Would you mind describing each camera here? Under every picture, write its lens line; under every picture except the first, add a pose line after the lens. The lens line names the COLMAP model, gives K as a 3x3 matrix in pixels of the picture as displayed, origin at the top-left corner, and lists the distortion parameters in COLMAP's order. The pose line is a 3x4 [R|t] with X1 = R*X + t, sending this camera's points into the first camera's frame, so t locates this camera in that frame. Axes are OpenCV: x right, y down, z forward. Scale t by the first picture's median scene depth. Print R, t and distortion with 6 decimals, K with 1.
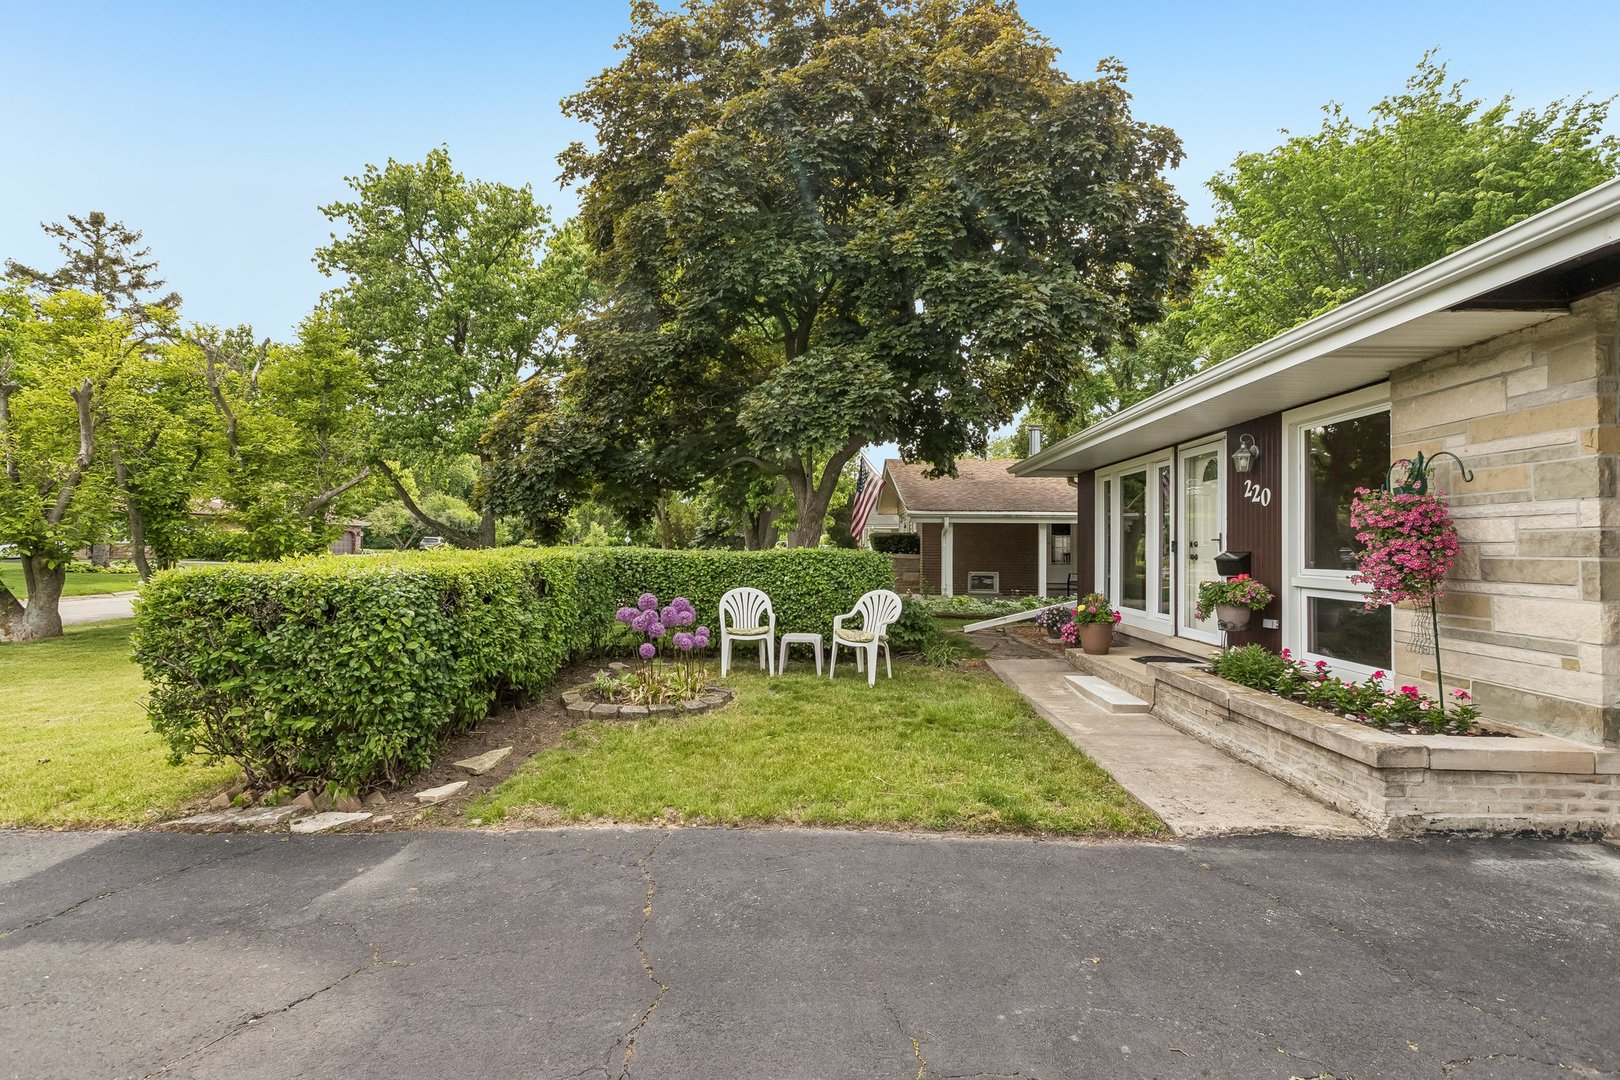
lens RADIAL K [[738.5, 0, 811.3], [0, 738.5, 532.1], [0, 0, 1]] dist [0.002574, 0.000307]
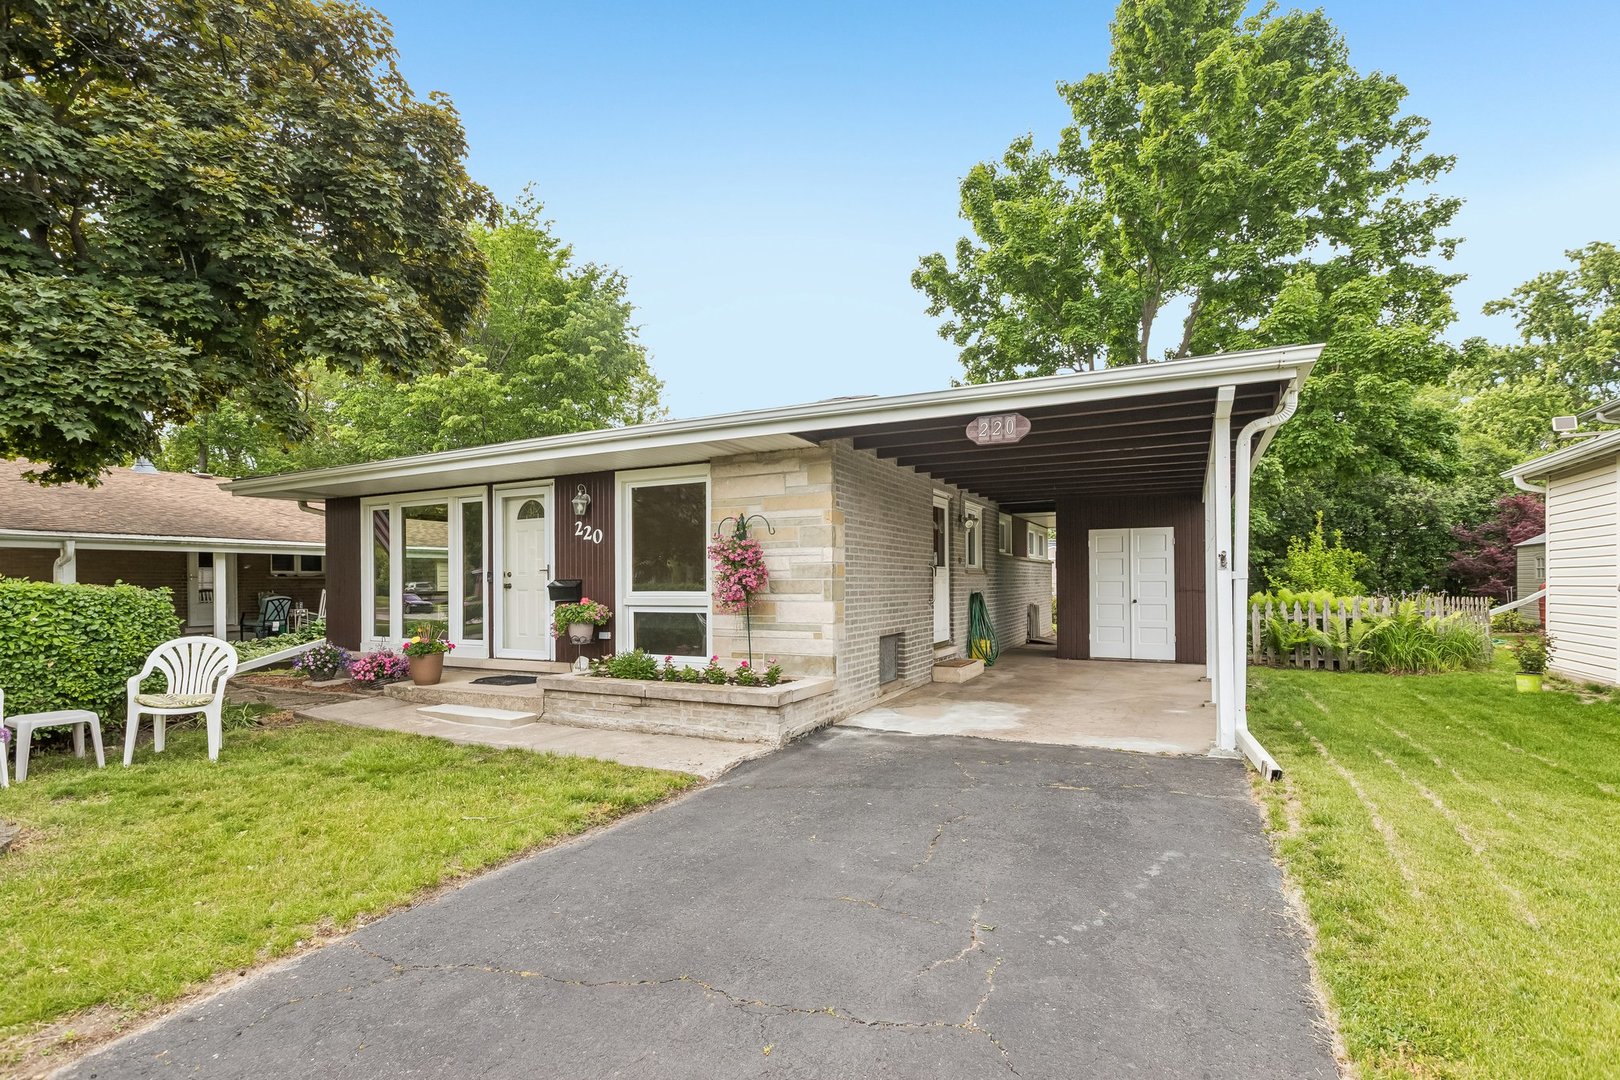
lens RADIAL K [[738.5, 0, 809.2], [0, 738.5, 583.8], [0, 0, 1]] dist [0.002574, 0.000307]
pose [[0.424897, -0.013758, 0.905137, -0.590777], [-0.006572, 0.999811, 0.018282, 0.012844], [-0.905218, -0.013717, 0.424726, 0.210873]]
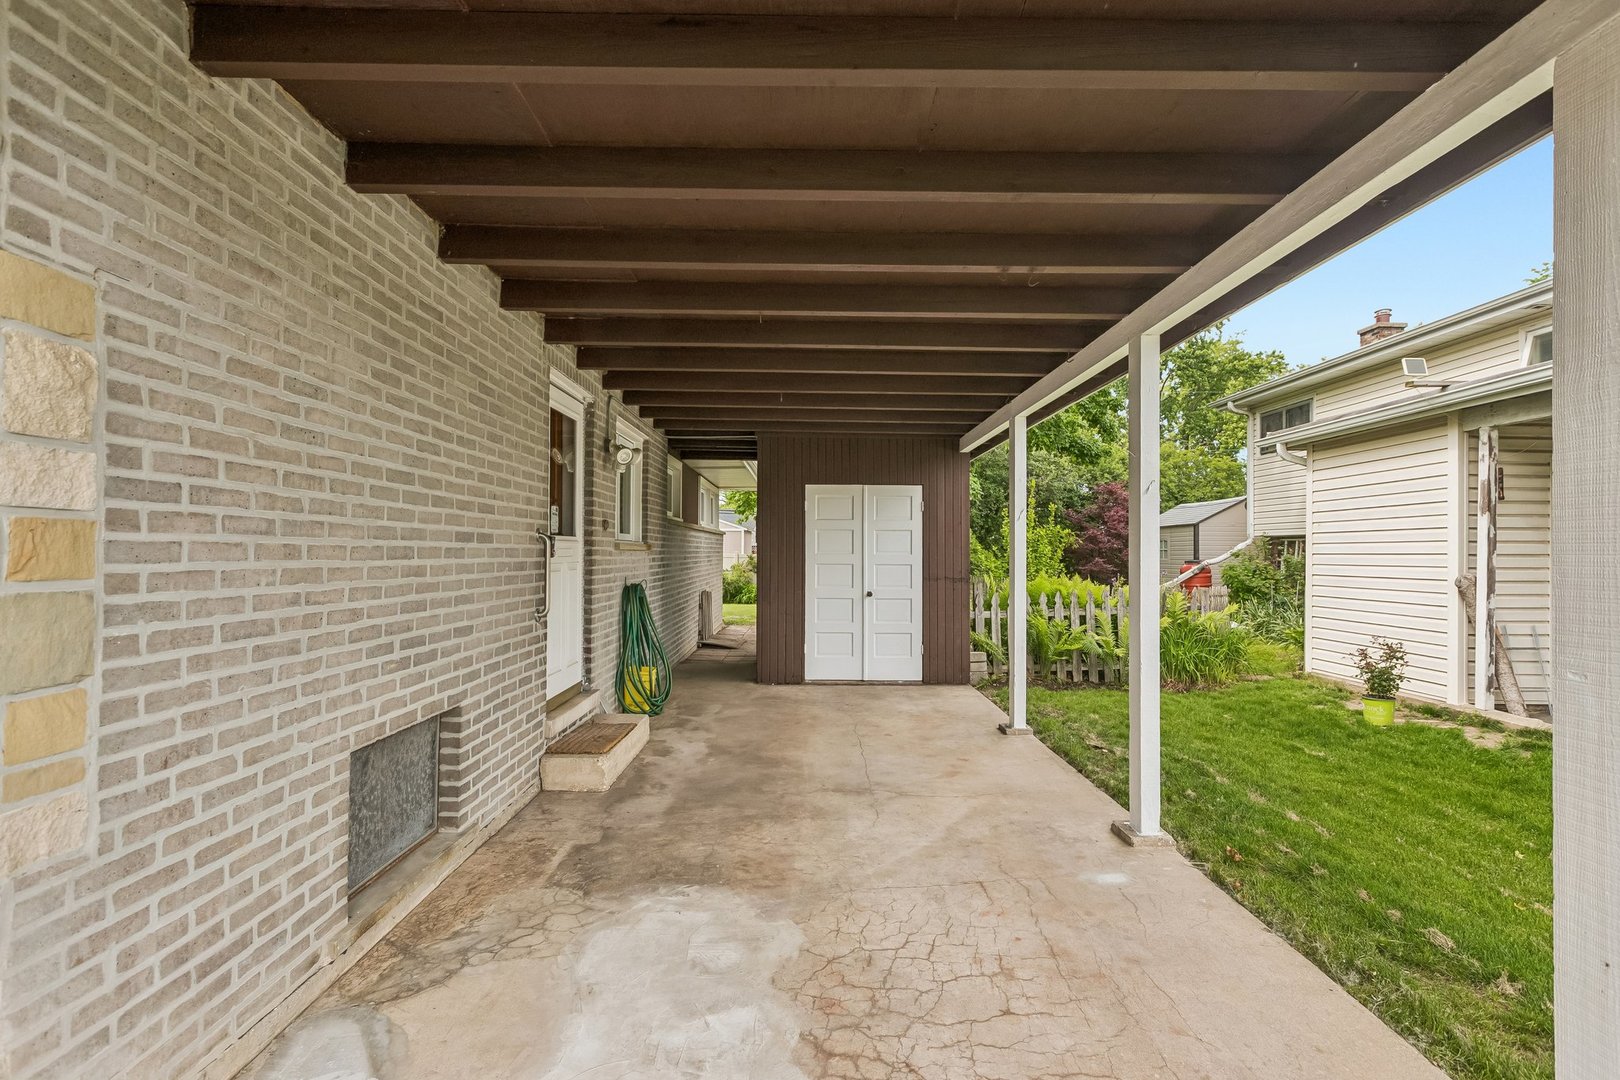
lens RADIAL K [[738.5, 0, 810.7], [0, 738.5, 545.3], [0, 0, 1]] dist [0.002574, 0.000307]
pose [[-0.041426, -0.001212, 0.999141, 0.567821], [-0.026004, 0.999662, 0.000135, 0.002641], [-0.998803, -0.025976, -0.041444, 0.502083]]
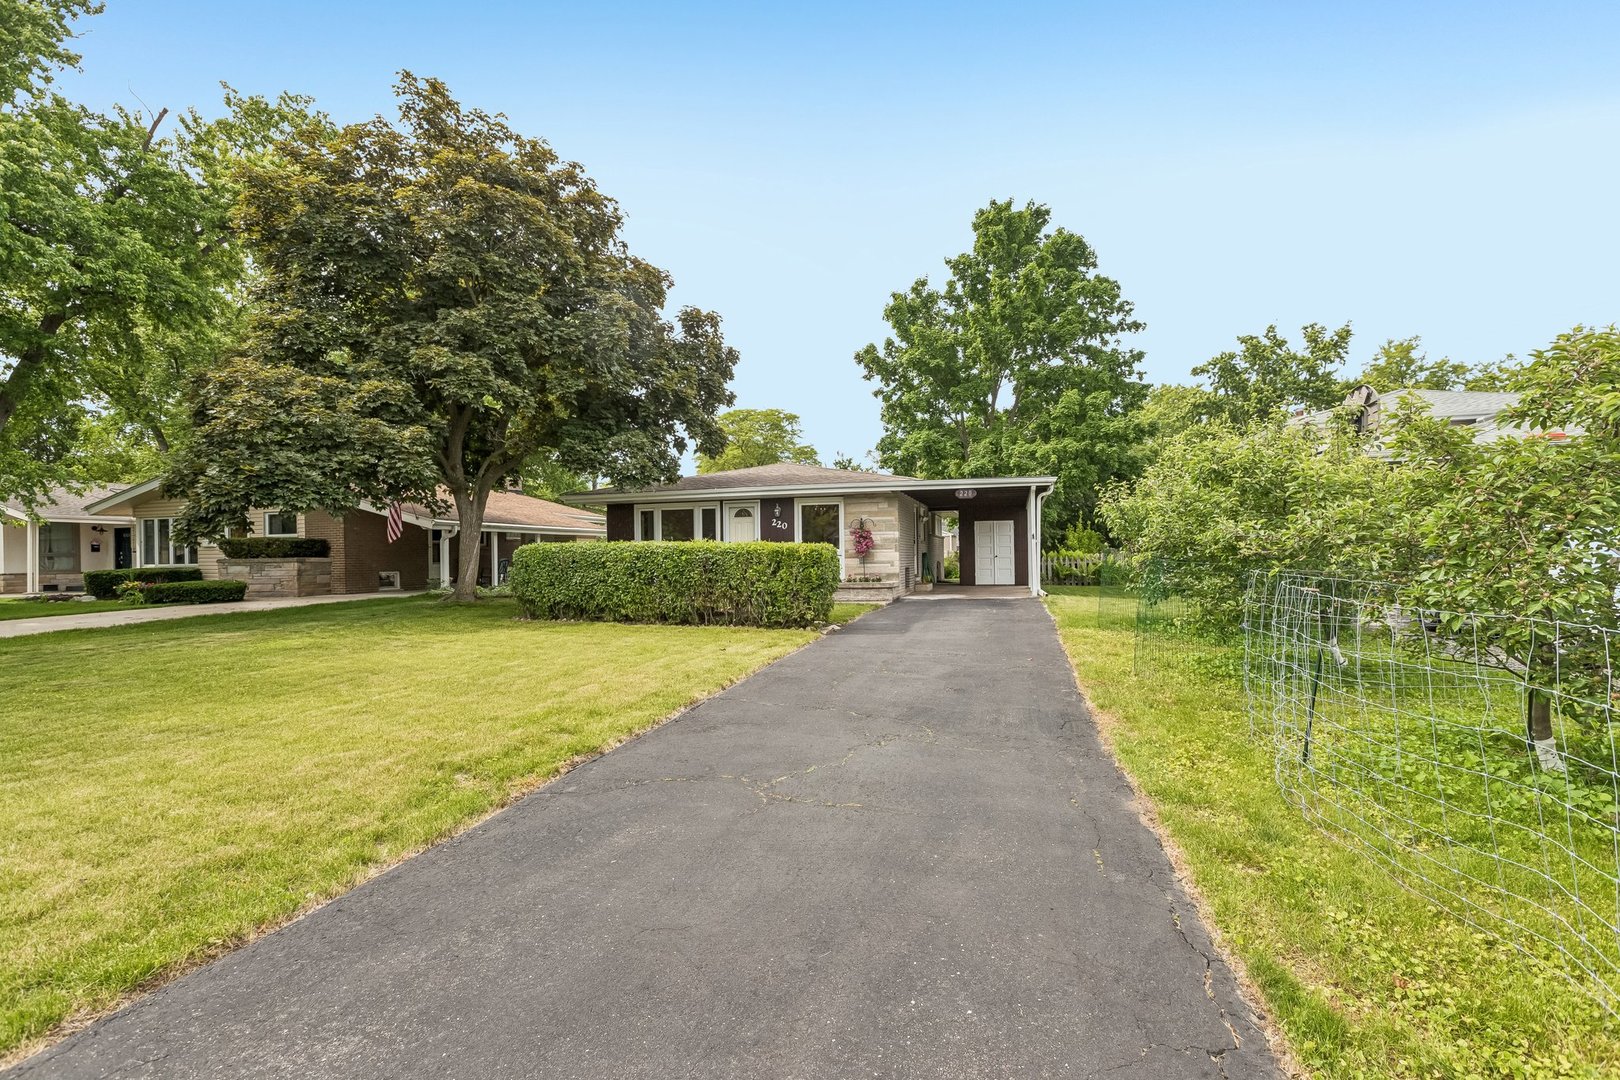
lens RADIAL K [[738.5, 0, 814.4], [0, 738.5, 547.9], [0, 0, 1]] dist [0.002574, 0.000307]
pose [[0.224793, -0.001037, 0.974406, -3.418410], [-0.004133, 0.999989, 0.002018, 0.050561], [-0.974398, -0.004481, 0.224786, 0.368642]]
